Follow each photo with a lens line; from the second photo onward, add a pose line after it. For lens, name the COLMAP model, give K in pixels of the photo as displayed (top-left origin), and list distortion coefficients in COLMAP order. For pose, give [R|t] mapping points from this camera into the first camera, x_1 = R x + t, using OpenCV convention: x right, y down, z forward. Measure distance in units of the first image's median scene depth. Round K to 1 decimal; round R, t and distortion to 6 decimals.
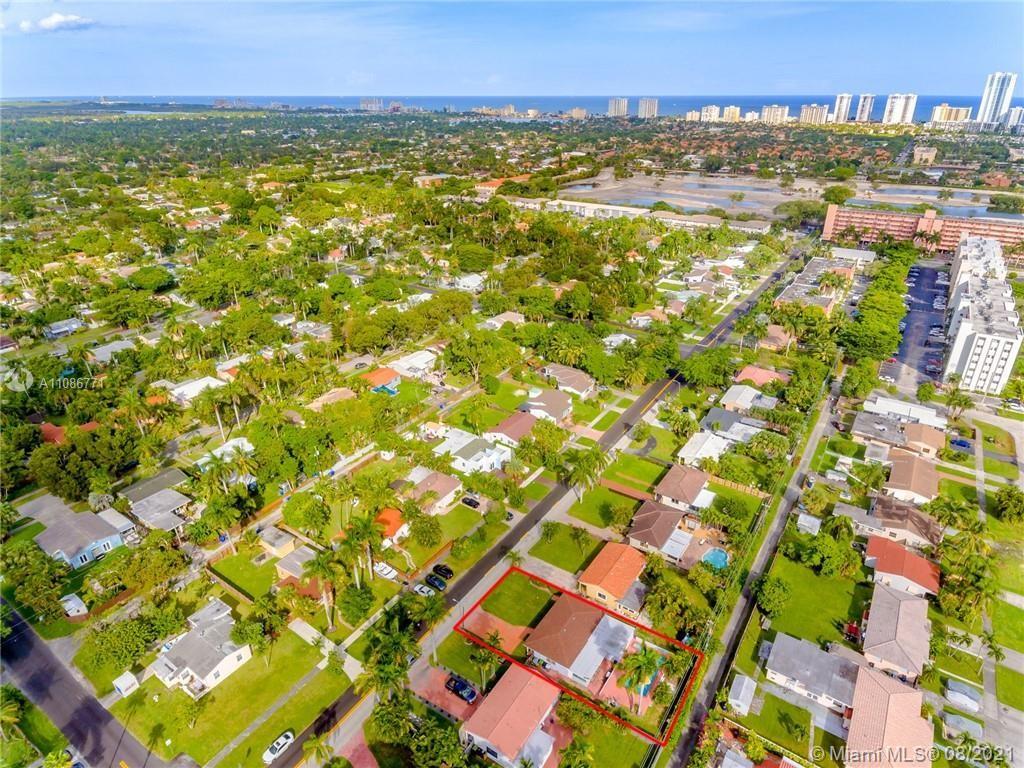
lens RADIAL K [[597.9, 0, 512.0], [0, 597.9, 384.0], [0, 0, 1]] dist [0.002342, 0.000531]
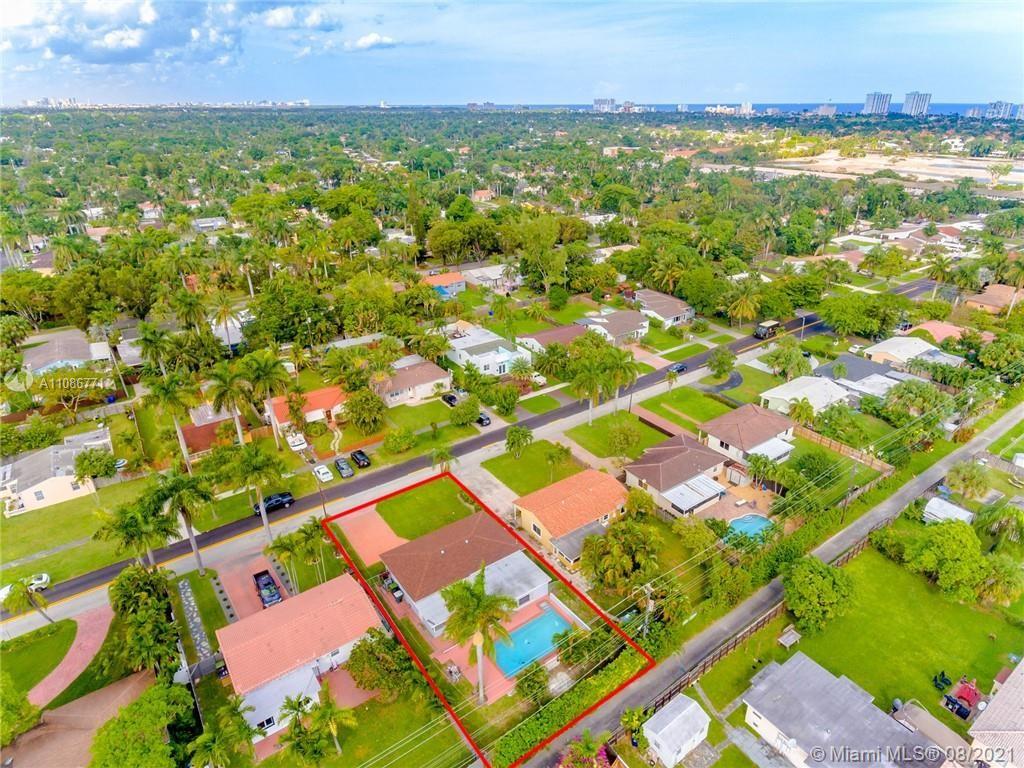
lens RADIAL K [[591.2, 0, 512.0], [0, 591.2, 384.0], [0, 0, 1]] dist [0.001780, 0.002001]
pose [[0.935911, 0.152249, -0.317632, 0.228896], [-0.154100, 0.987864, 0.019450, 0.139568], [0.316738, 0.030744, 0.948015, 0.273318]]
